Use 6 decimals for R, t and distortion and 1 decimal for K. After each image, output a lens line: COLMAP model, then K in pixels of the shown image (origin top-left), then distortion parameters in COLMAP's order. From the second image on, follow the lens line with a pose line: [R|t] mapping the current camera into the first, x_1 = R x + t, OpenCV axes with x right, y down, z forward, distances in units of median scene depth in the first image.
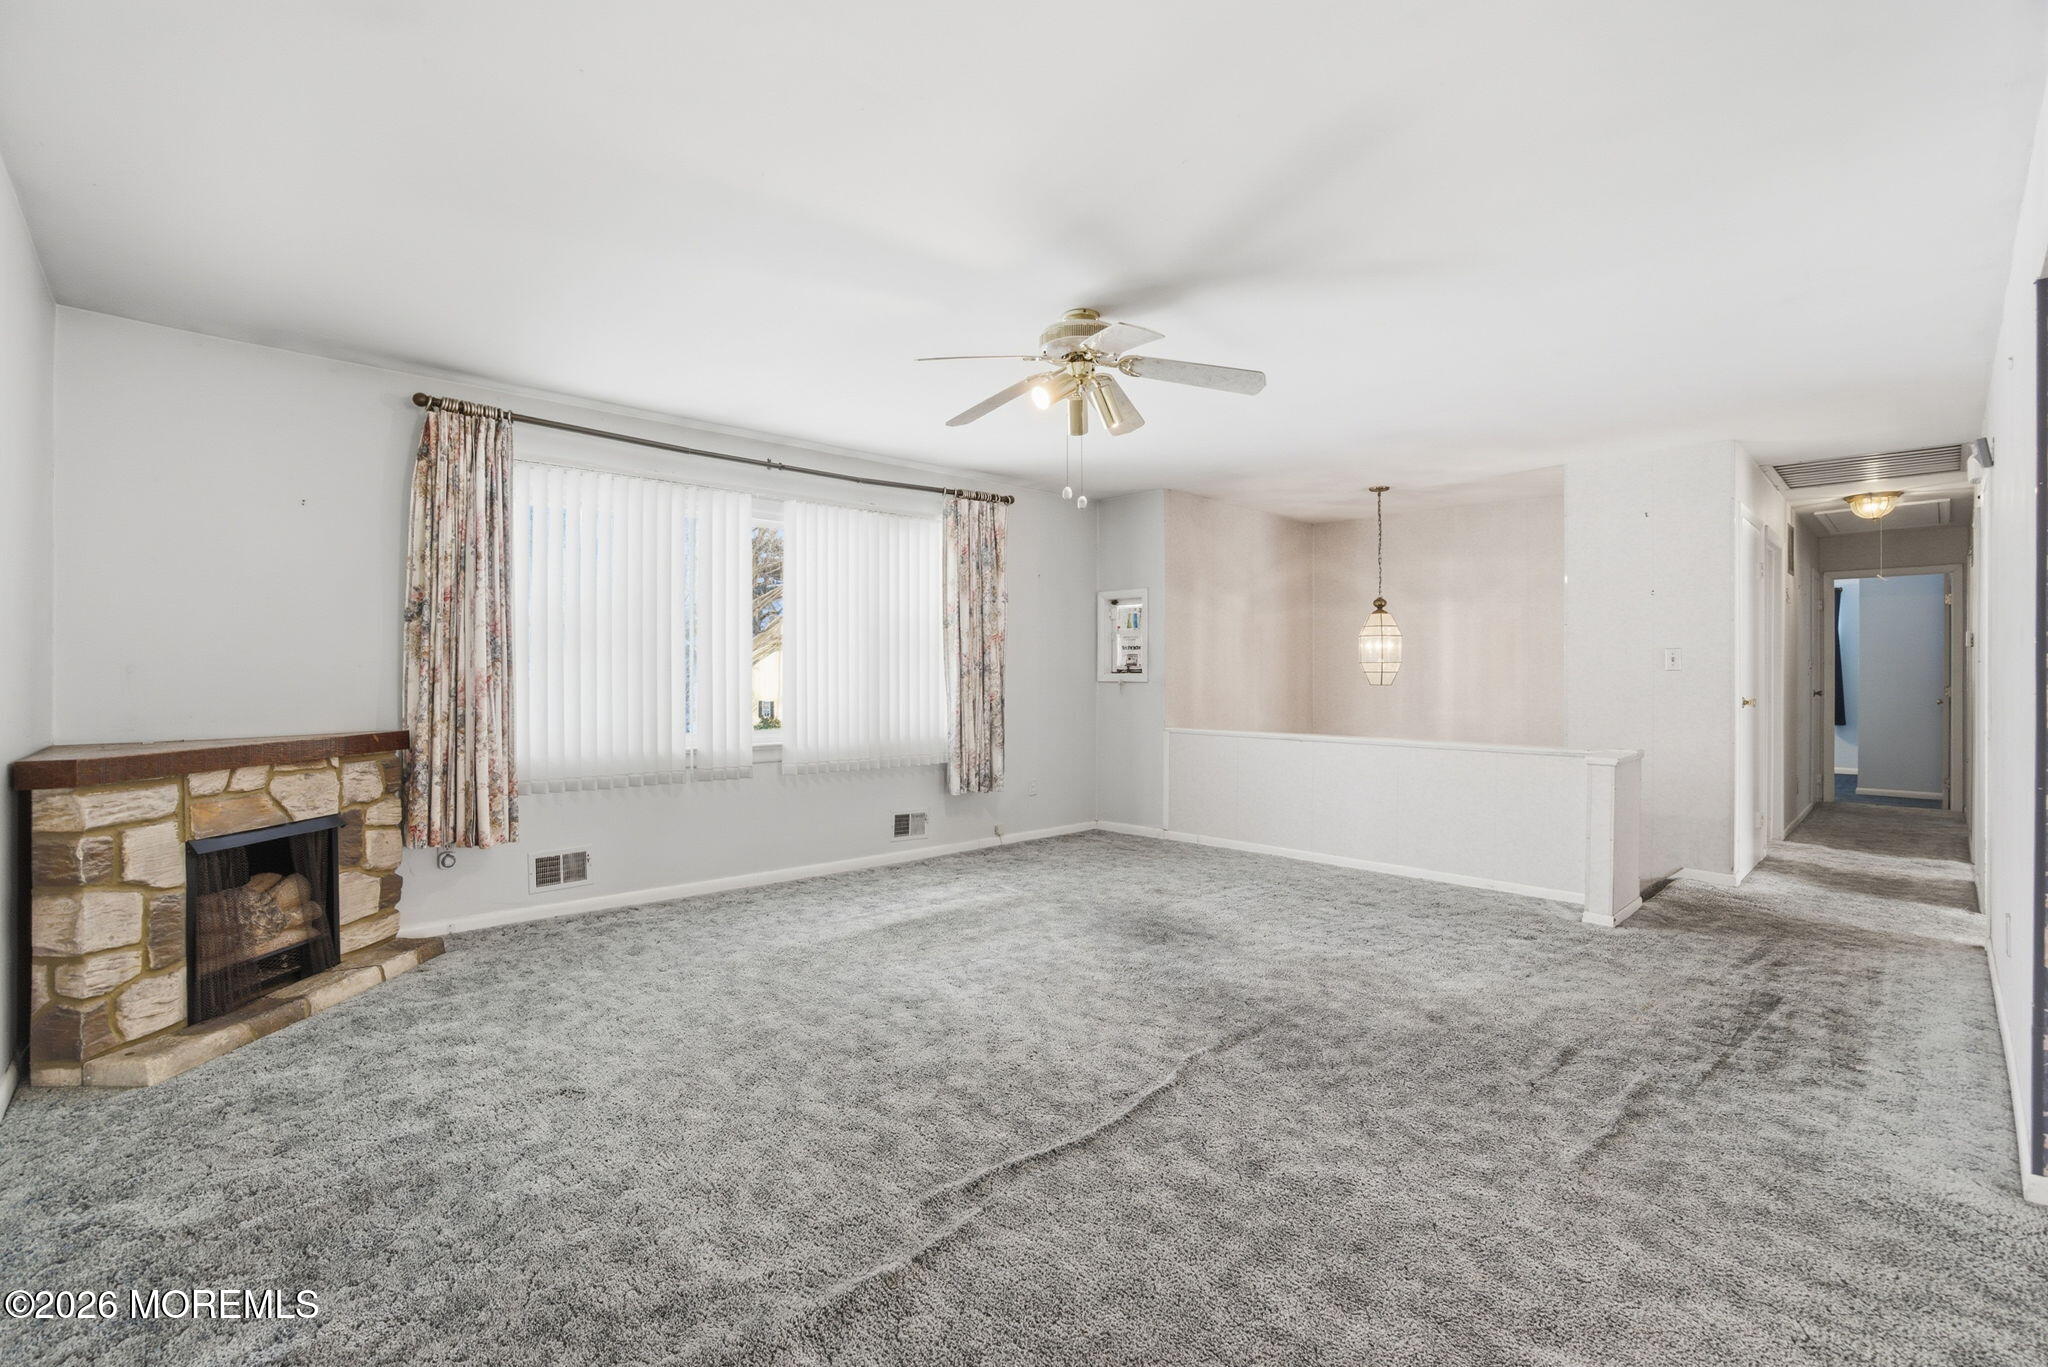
lens RADIAL K [[914.2, 0, 1015.0], [0, 914.2, 677.8], [0, 0, 1]] dist [-0.094080, 0.047330]
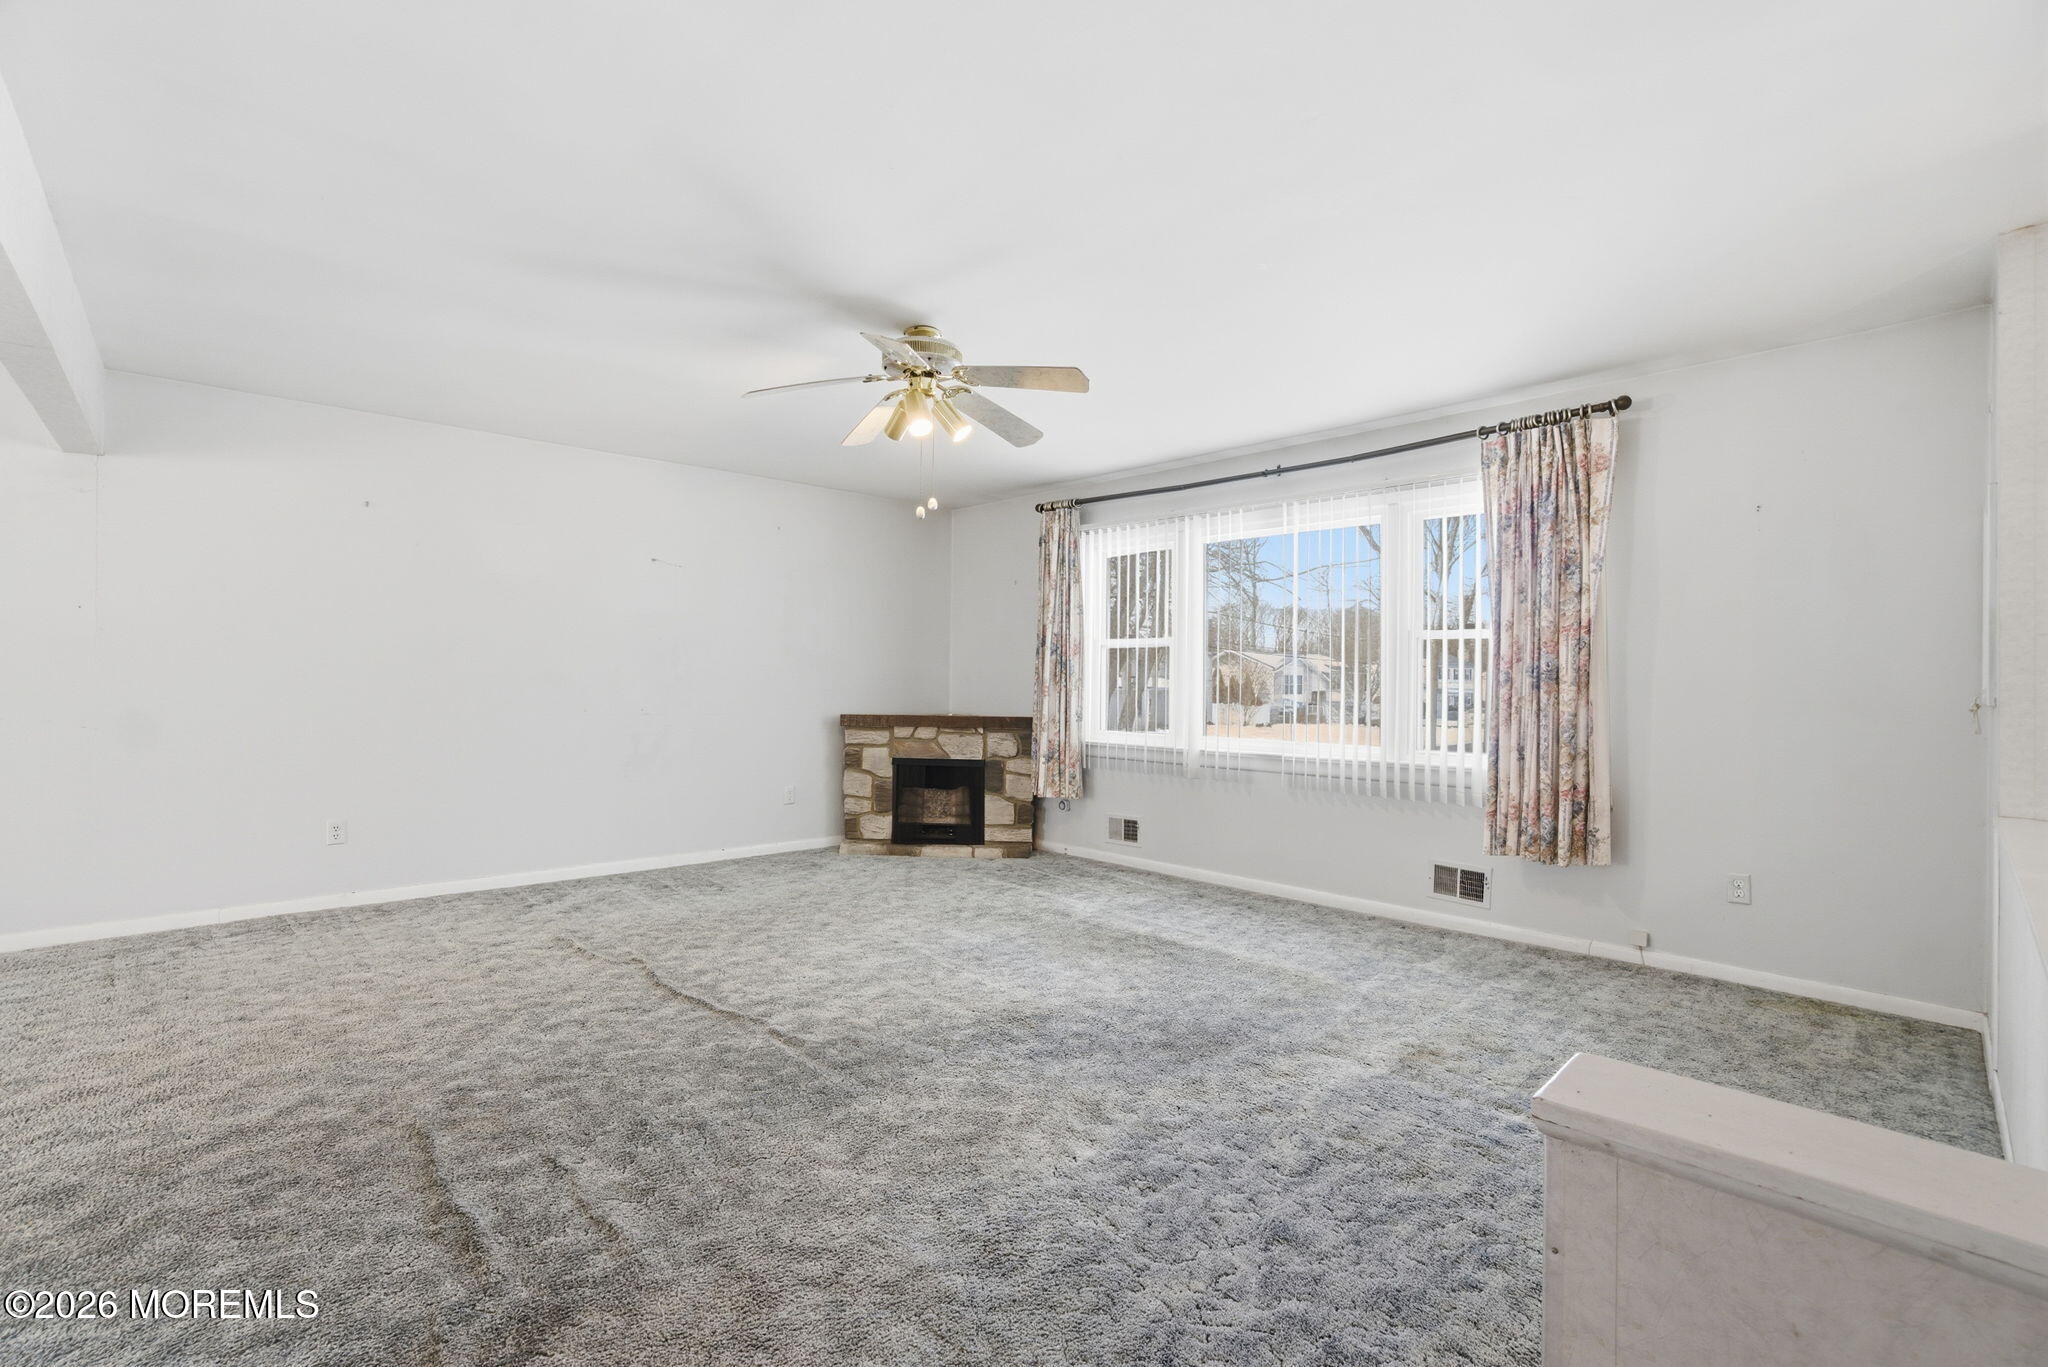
lens RADIAL K [[914.2, 0, 1015.0], [0, 914.2, 677.8], [0, 0, 1]] dist [-0.094080, 0.047330]
pose [[-0.004166, -0.006349, -0.999971, 1.114729], [-0.013091, 0.999895, -0.006294, 0.000071], [0.999906, 0.013064, -0.004249, 1.118439]]
